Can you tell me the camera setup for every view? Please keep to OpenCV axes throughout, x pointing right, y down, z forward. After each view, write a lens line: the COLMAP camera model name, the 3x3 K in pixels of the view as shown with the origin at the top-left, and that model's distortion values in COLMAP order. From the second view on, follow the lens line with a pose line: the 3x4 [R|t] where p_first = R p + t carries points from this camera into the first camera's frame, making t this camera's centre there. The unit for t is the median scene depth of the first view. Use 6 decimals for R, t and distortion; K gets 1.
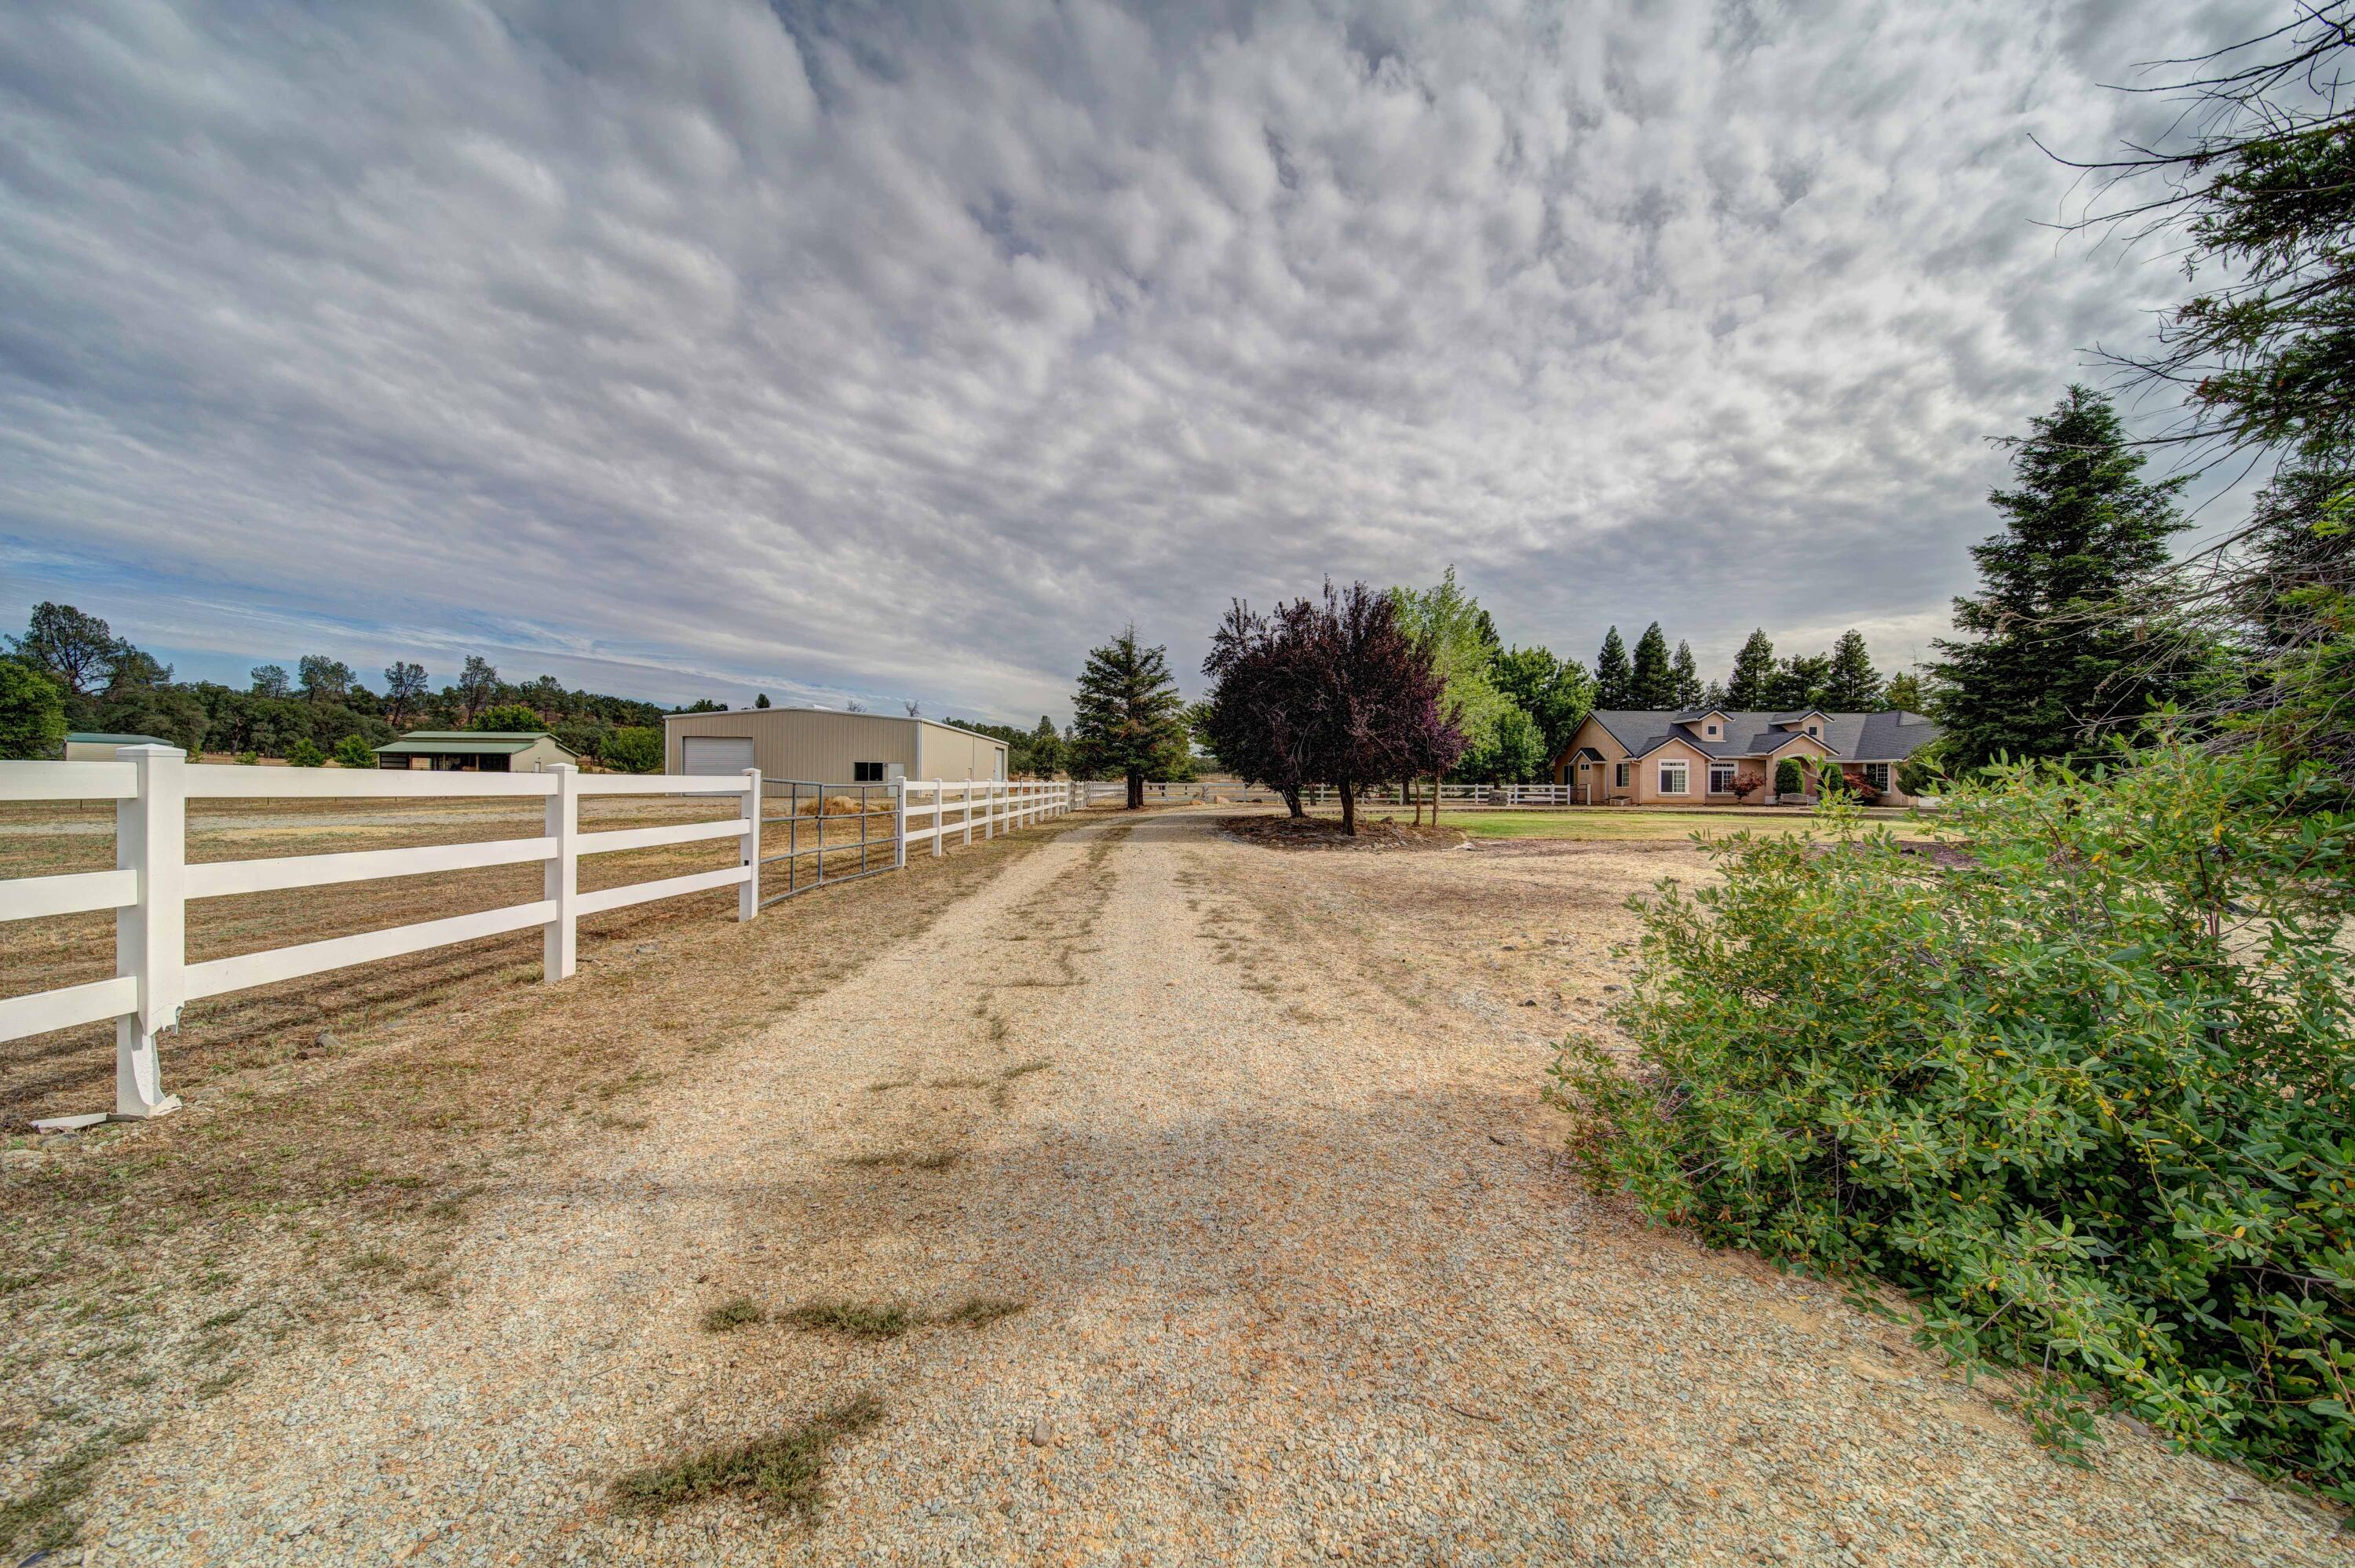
lens RADIAL K [[840.9, 0, 1177.5], [0, 840.9, 784.0], [0, 0, 1]] dist [-0.000758, -0.000131]
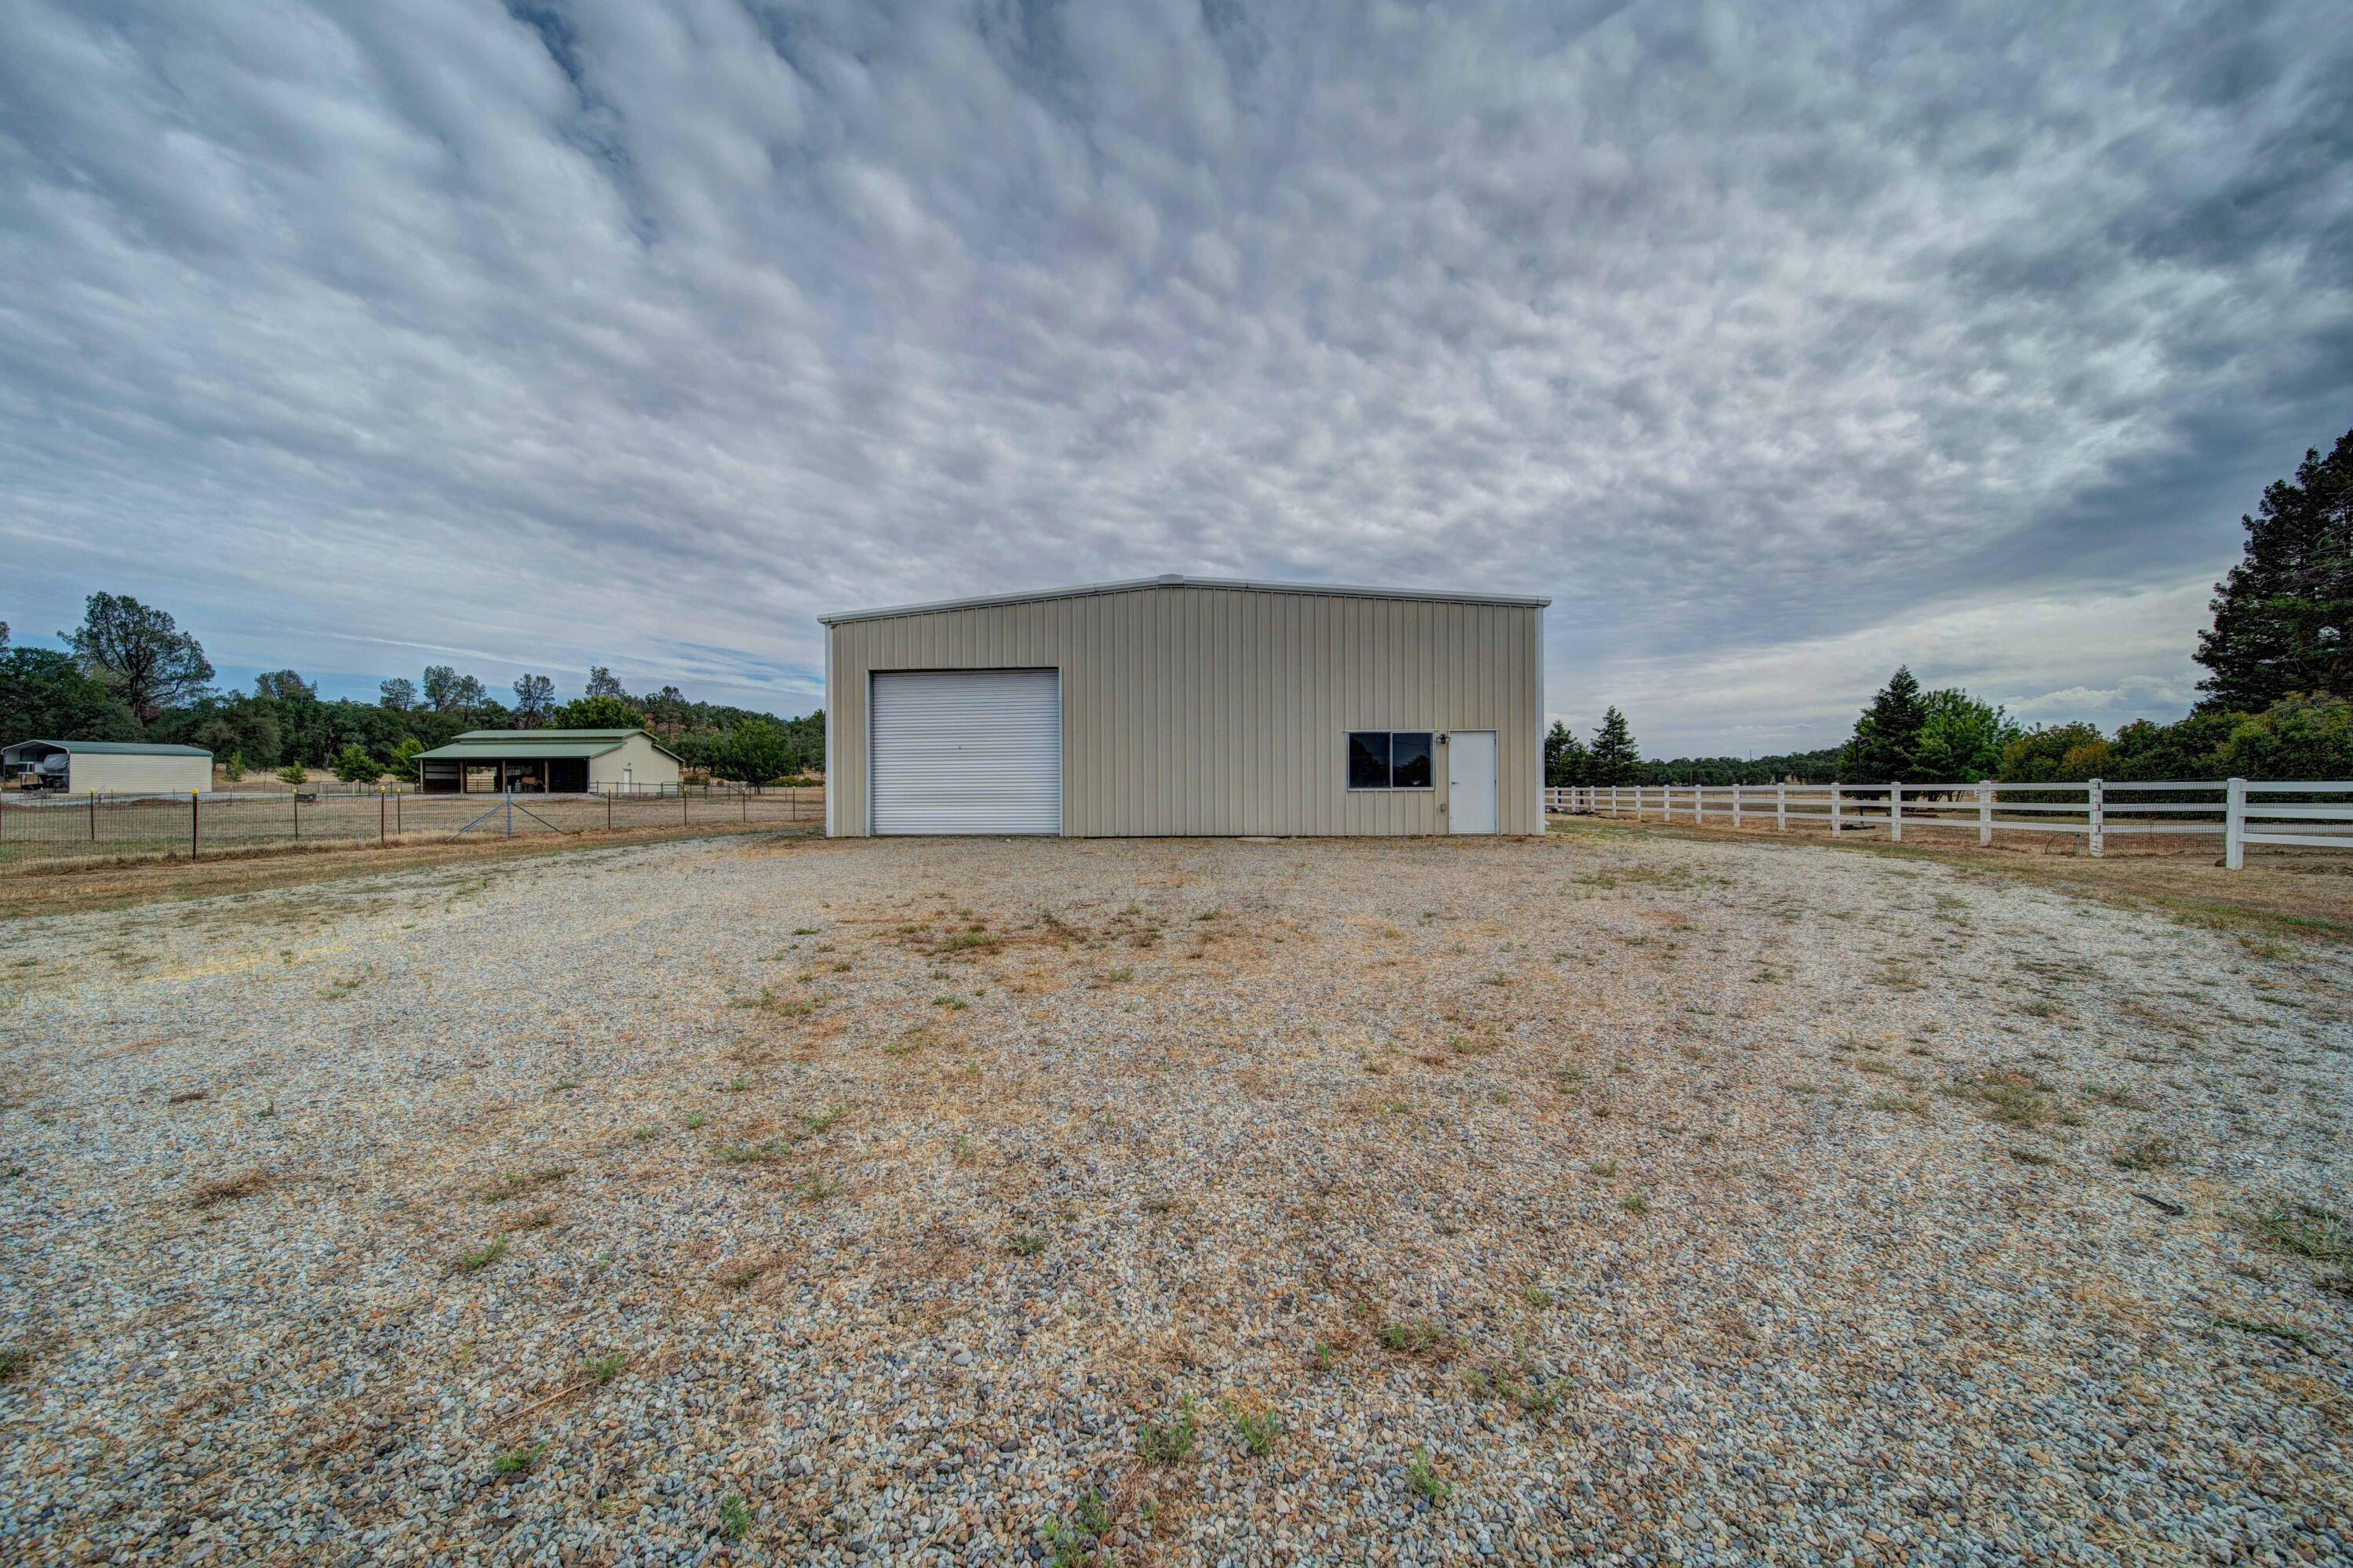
lens RADIAL K [[840.2, 0, 1176.5], [0, 840.2, 784.0], [0, 0, 1]] dist [-0.000758, -0.000131]
pose [[0.993919, -0.013425, -0.109296, -0.092274], [0.012543, 0.999883, -0.008751, -0.000651], [0.109400, 0.007327, 0.993971, 0.144530]]
